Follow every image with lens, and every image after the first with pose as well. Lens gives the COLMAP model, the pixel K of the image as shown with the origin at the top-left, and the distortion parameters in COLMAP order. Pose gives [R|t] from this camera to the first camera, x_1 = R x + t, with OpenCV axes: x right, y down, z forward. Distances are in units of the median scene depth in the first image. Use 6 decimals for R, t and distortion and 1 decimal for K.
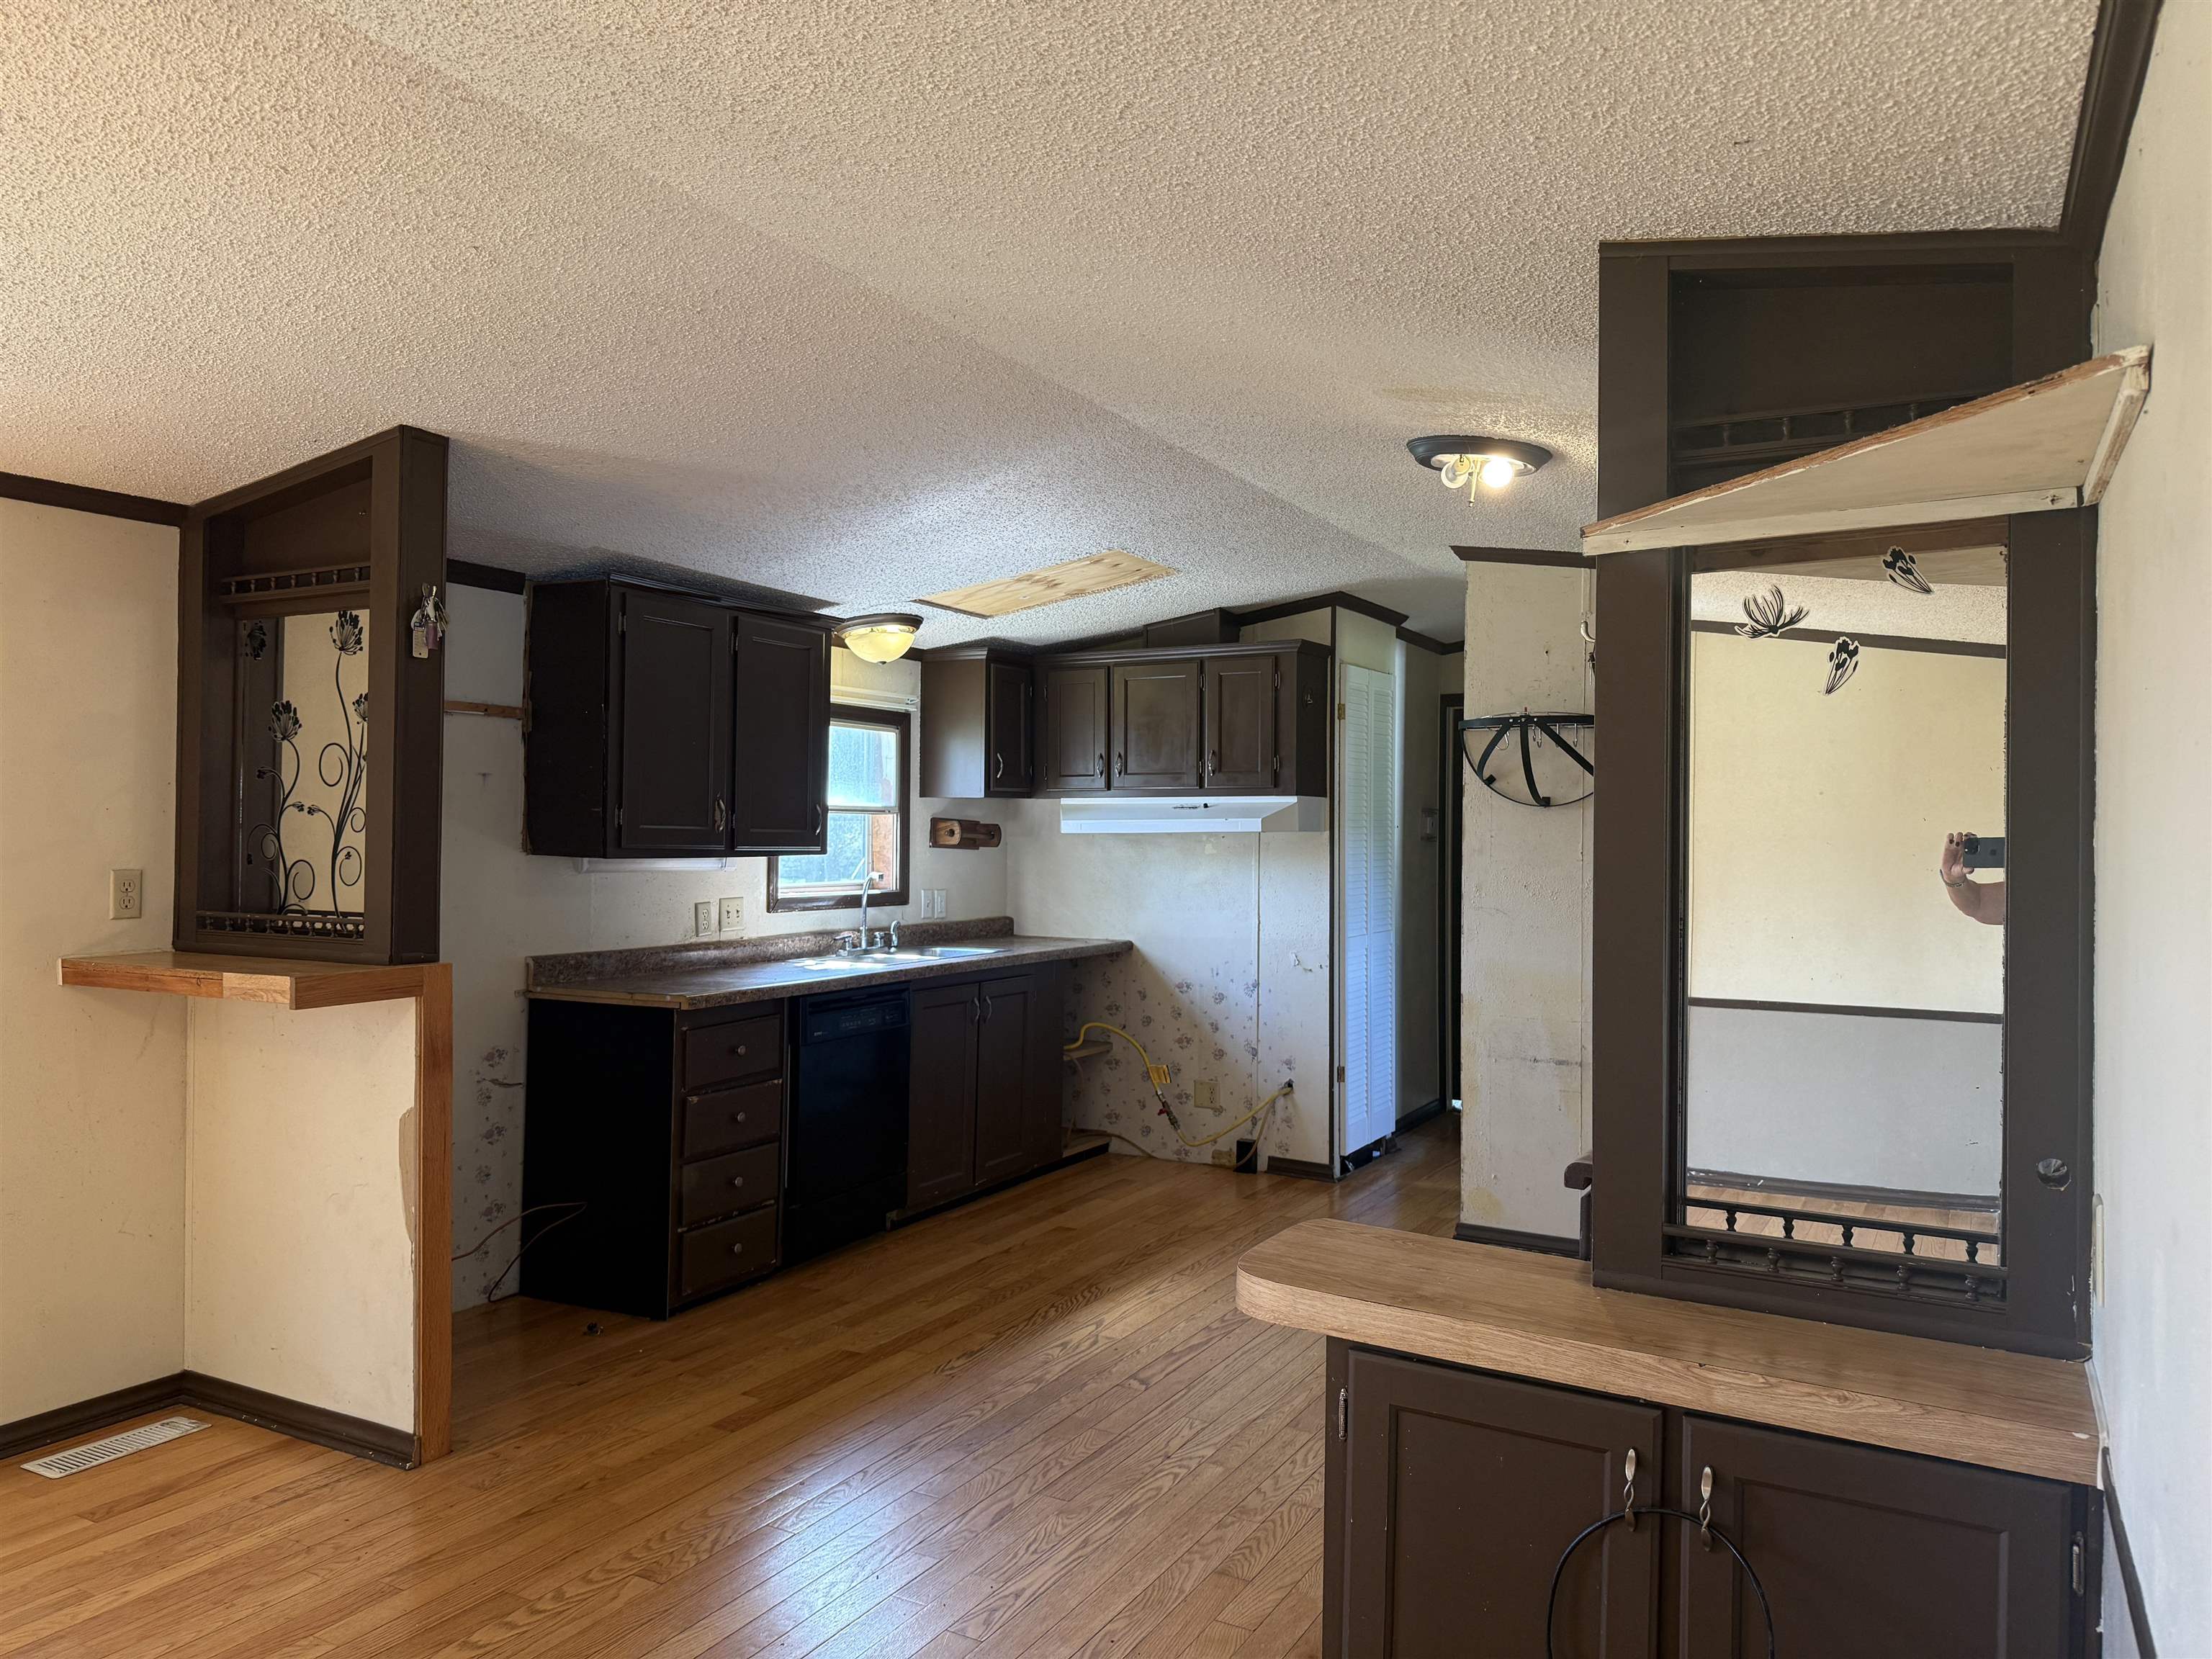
lens RADIAL K [[1553.0, 0, 1102.2], [0, 1553.0, 827.3], [0, 0, 1]] dist [0.141474, -0.313385]
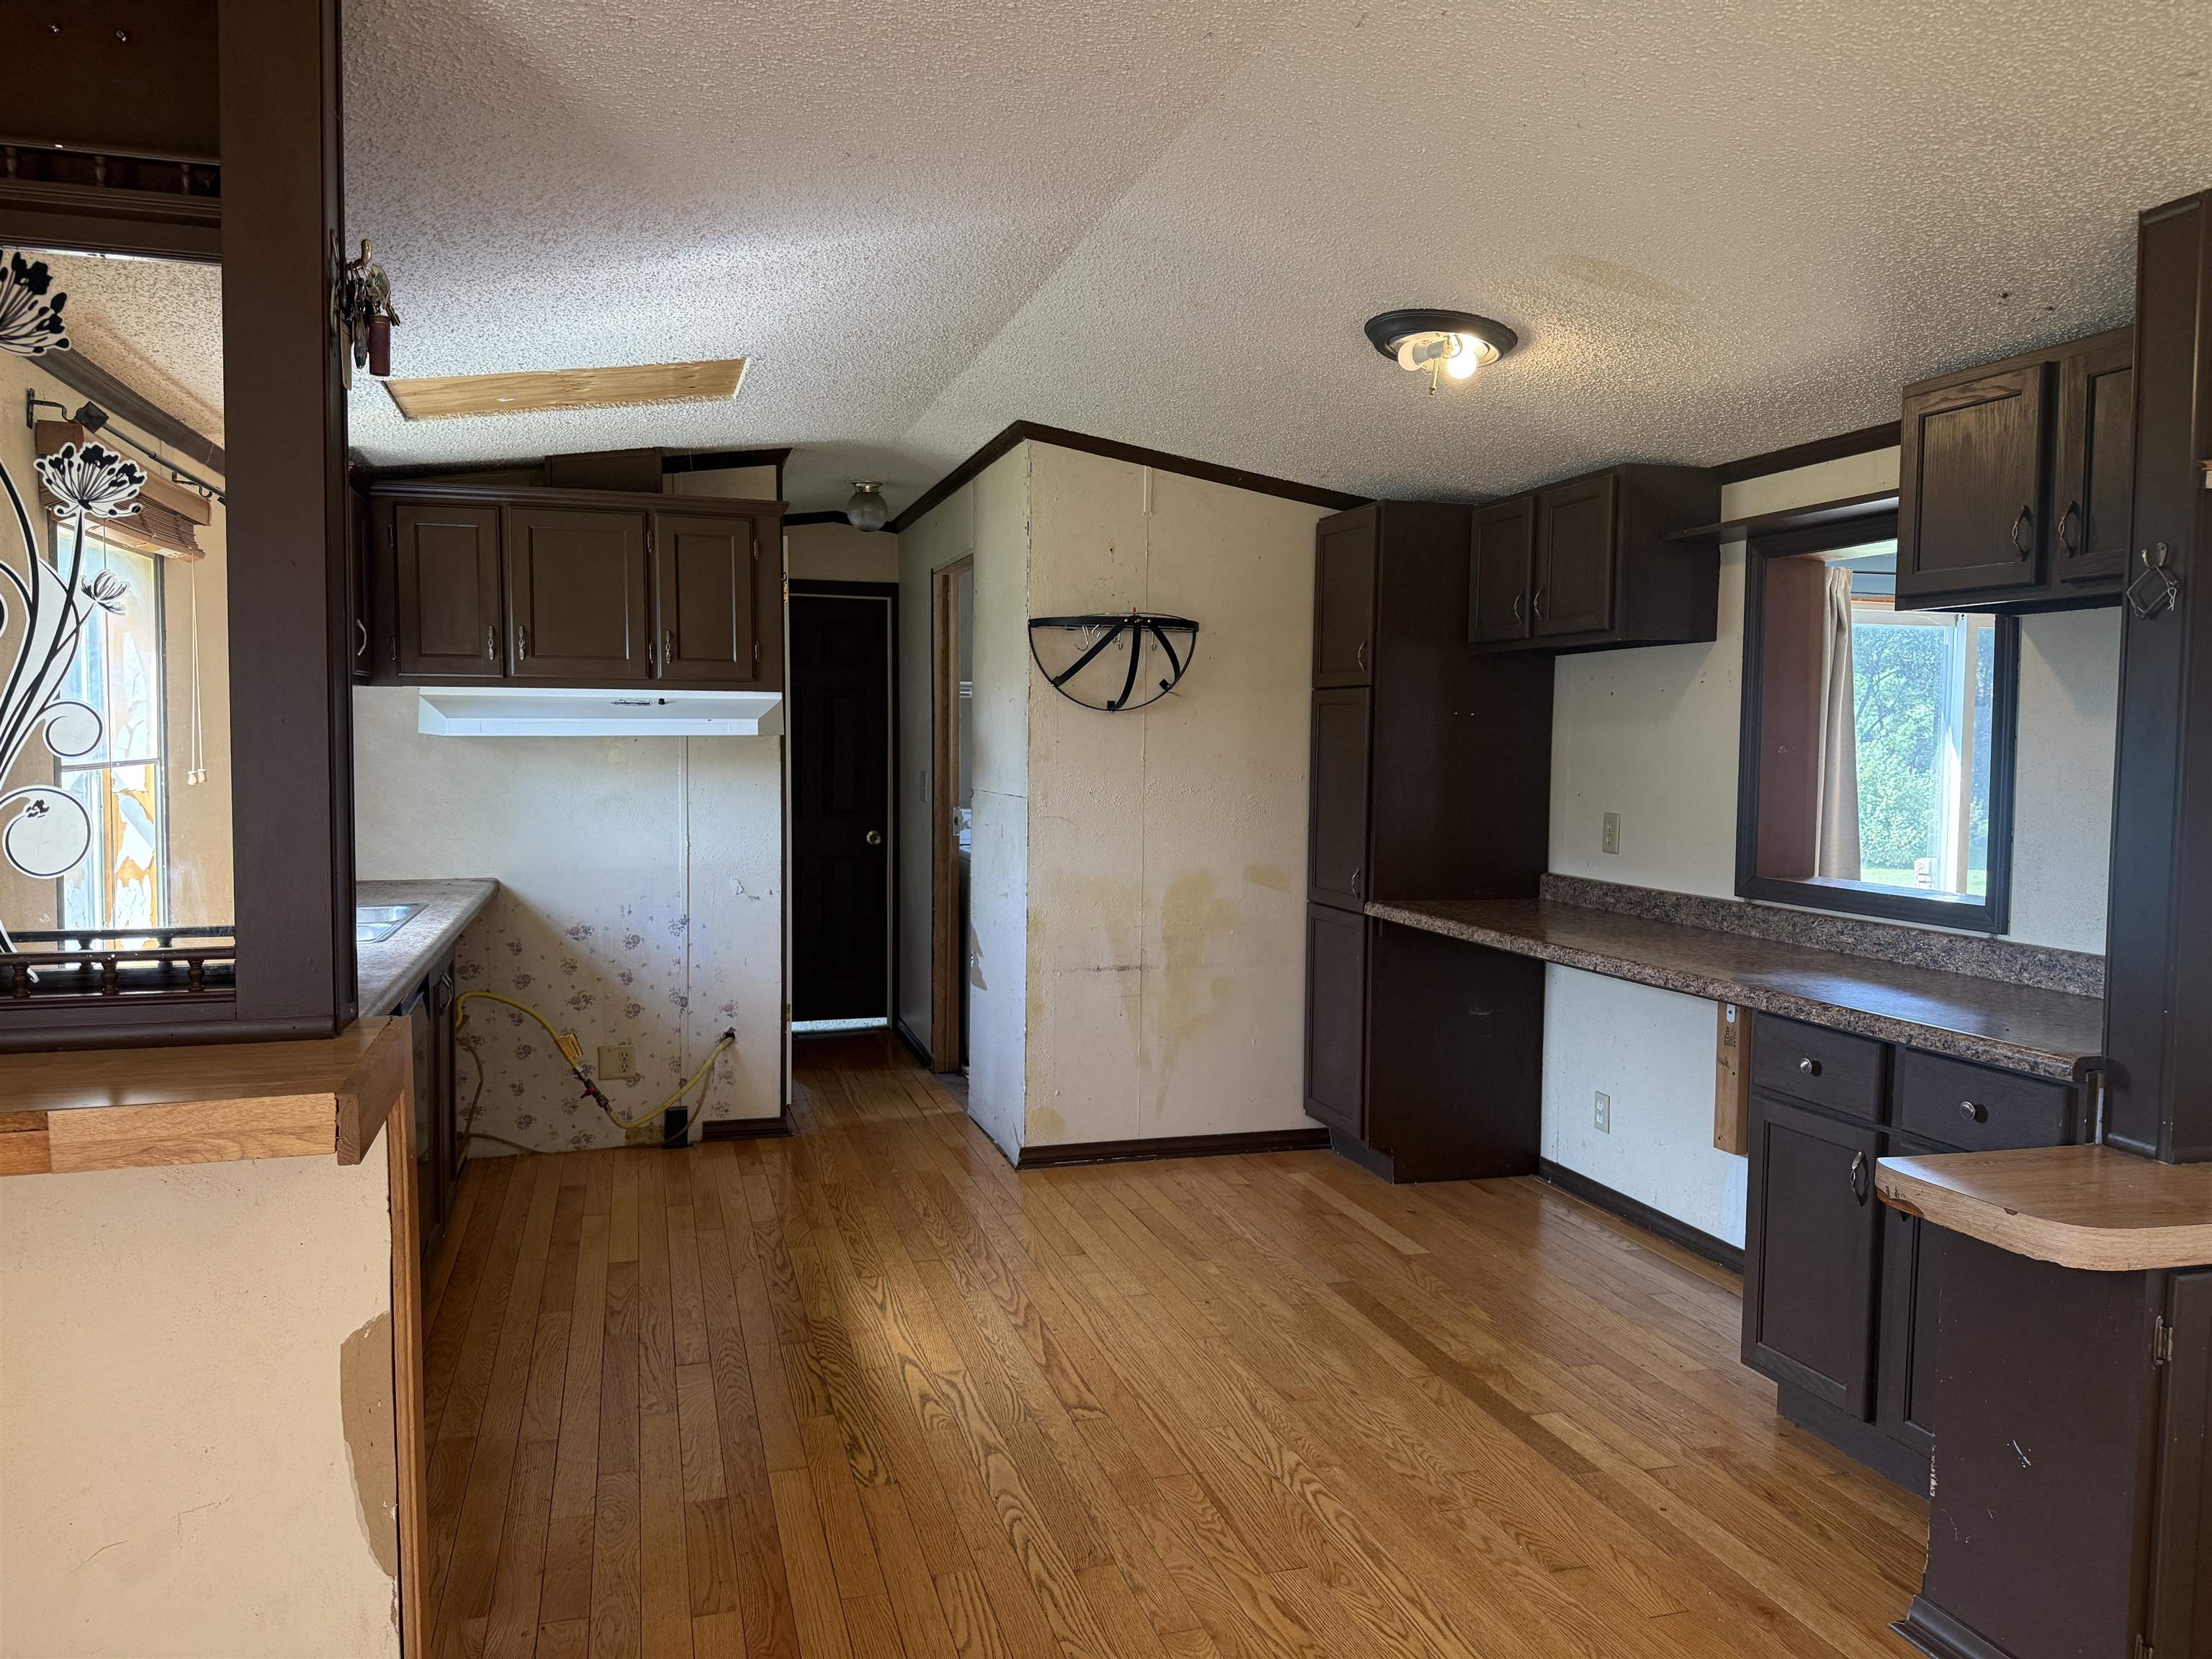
lens RADIAL K [[1553.0, 0, 1102.2], [0, 1553.0, 827.3], [0, 0, 1]] dist [0.141474, -0.313385]
pose [[0.701810, -0.047212, 0.710798, -0.347261], [-0.000416, 0.997774, 0.066685, -0.003549], [-0.712364, -0.047096, 0.700228, 0.277850]]
